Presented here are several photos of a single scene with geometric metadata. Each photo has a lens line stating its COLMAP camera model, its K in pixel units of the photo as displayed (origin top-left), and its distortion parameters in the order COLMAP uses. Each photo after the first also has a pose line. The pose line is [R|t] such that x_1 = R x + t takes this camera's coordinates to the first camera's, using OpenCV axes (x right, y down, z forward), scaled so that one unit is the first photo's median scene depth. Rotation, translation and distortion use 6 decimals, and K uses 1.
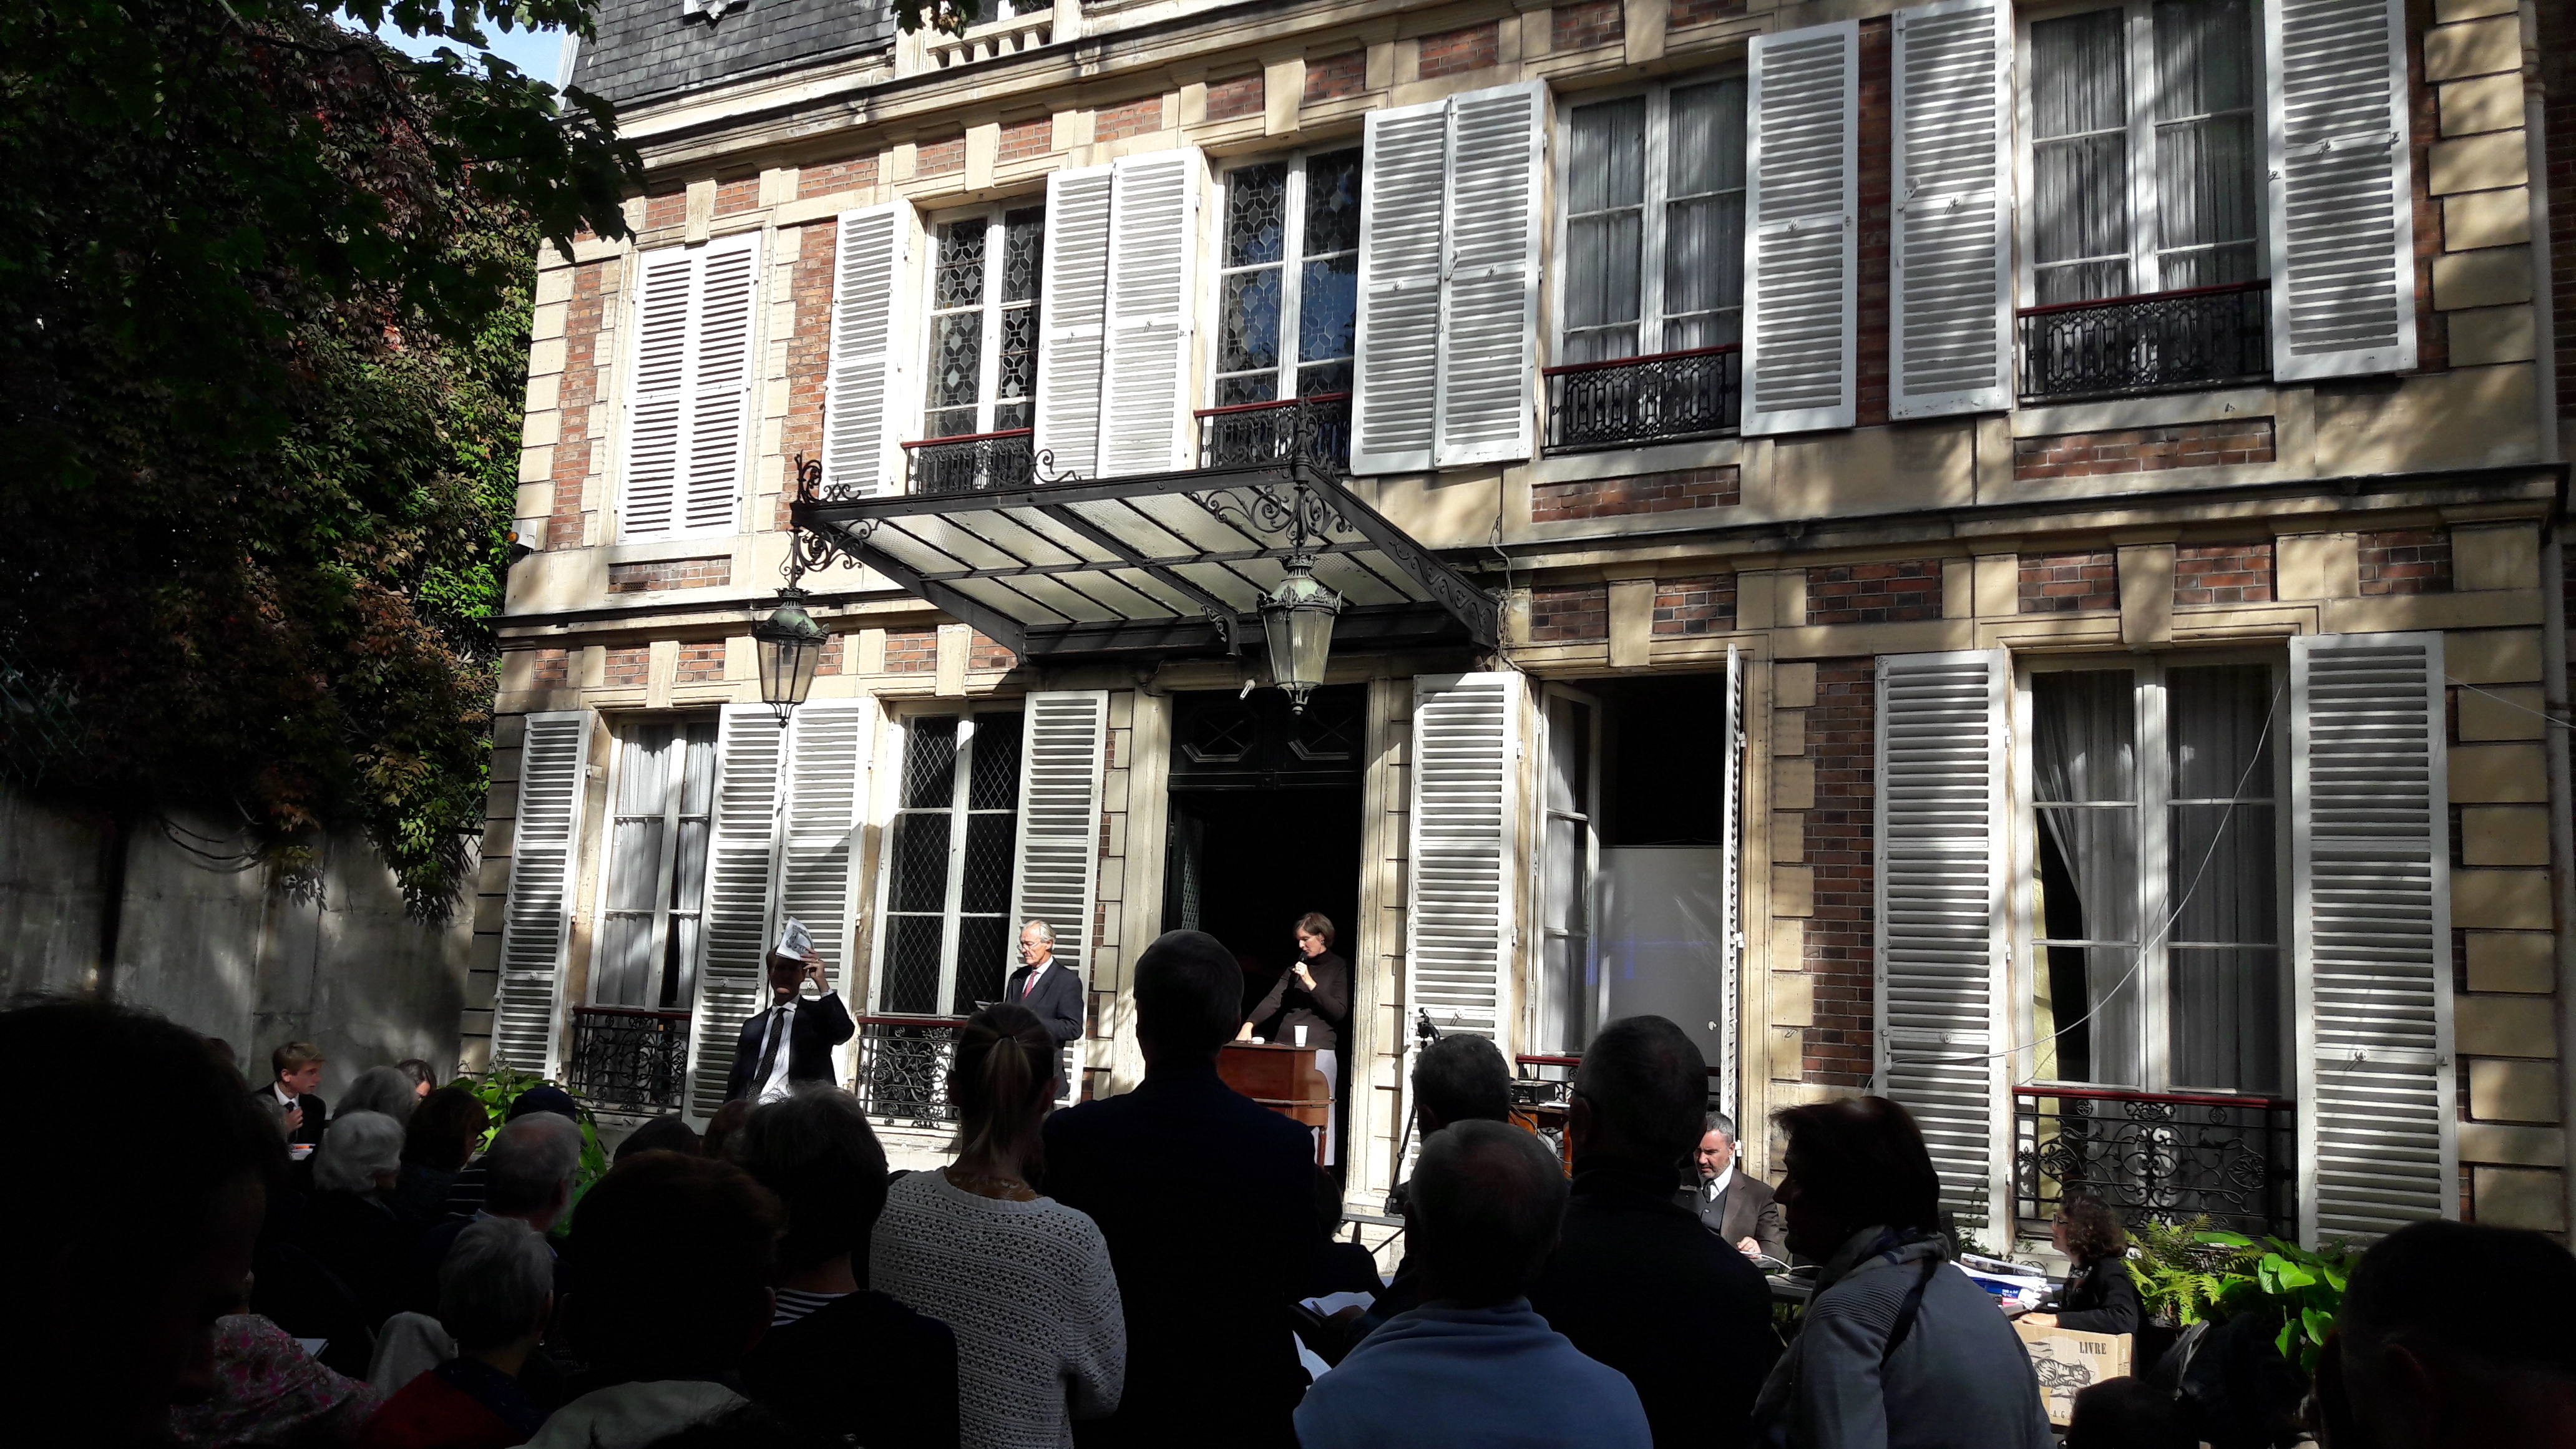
lens RADIAL K [[2088.2, 0, 1288.0], [0, 2088.2, 724.5], [0, 0, 1]] dist [0.161192, -0.339345]
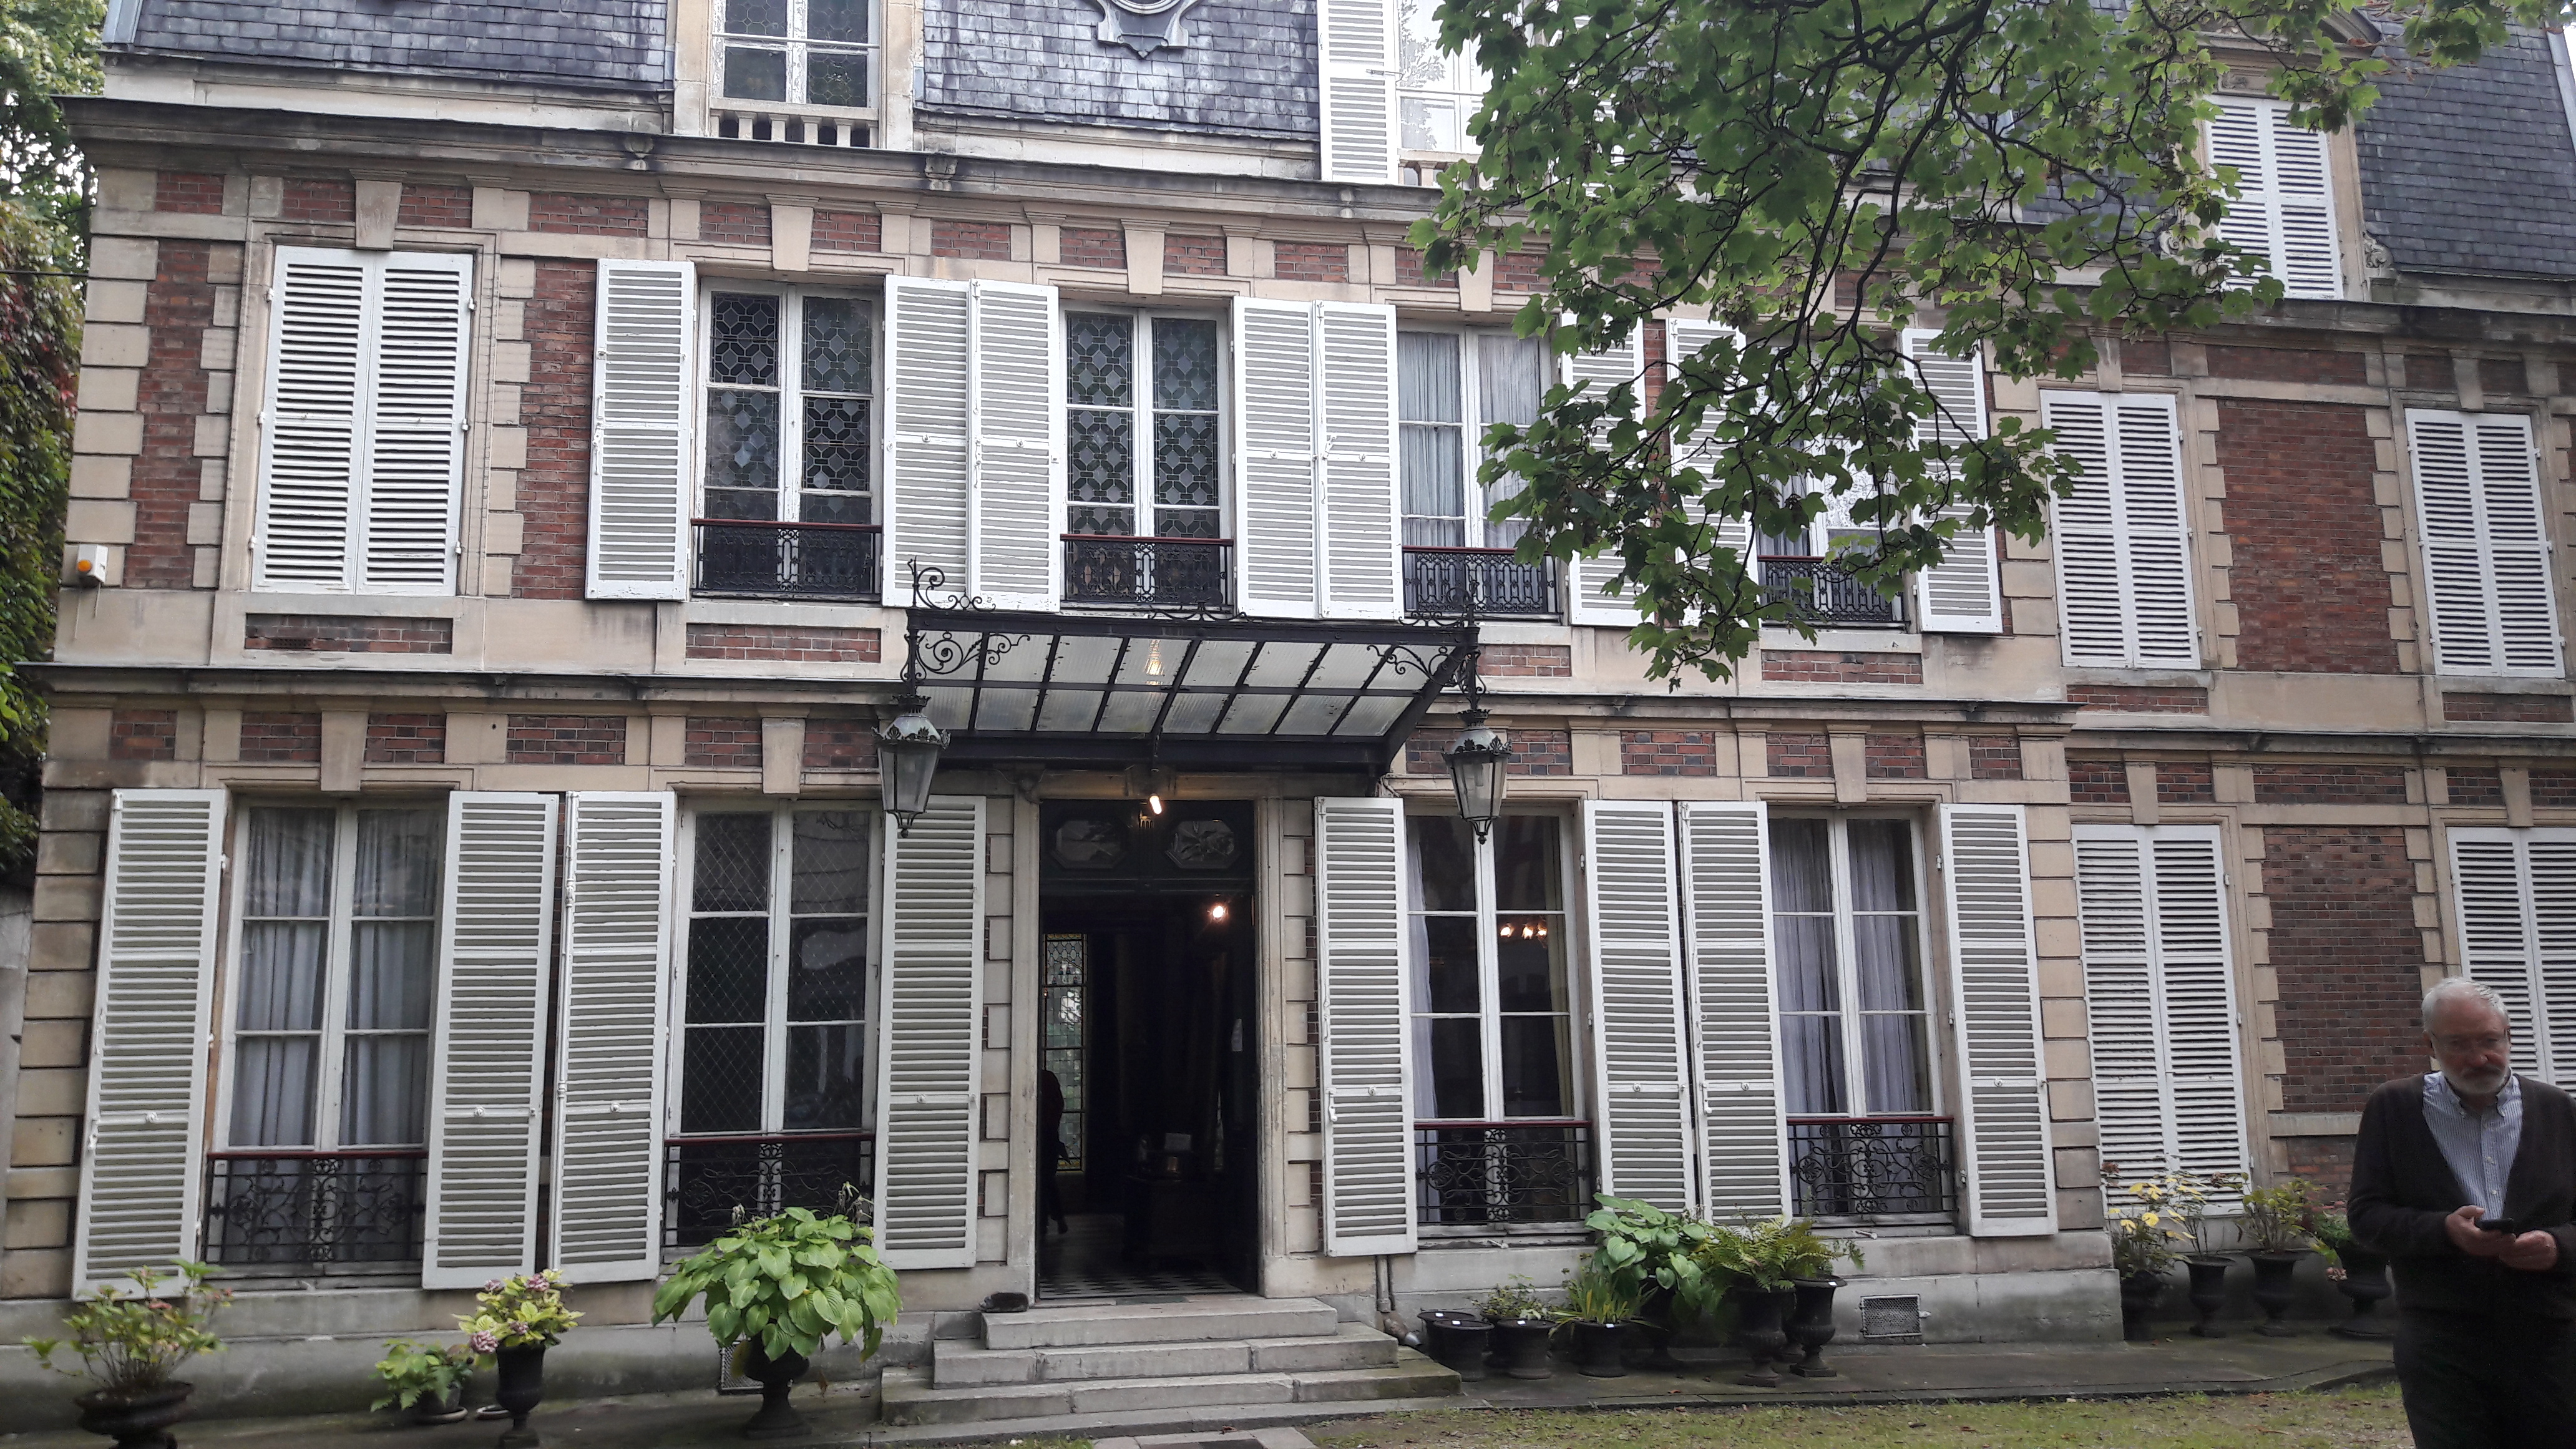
lens RADIAL K [[2088.2, 0, 1288.0], [0, 2088.2, 724.5], [0, 0, 1]] dist [0.161192, -0.339345]
pose [[0.765704, 0.052517, 0.641046, -0.568173], [-0.035973, 0.998598, -0.038841, -0.015349], [-0.642187, 0.006680, 0.766519, 0.106423]]
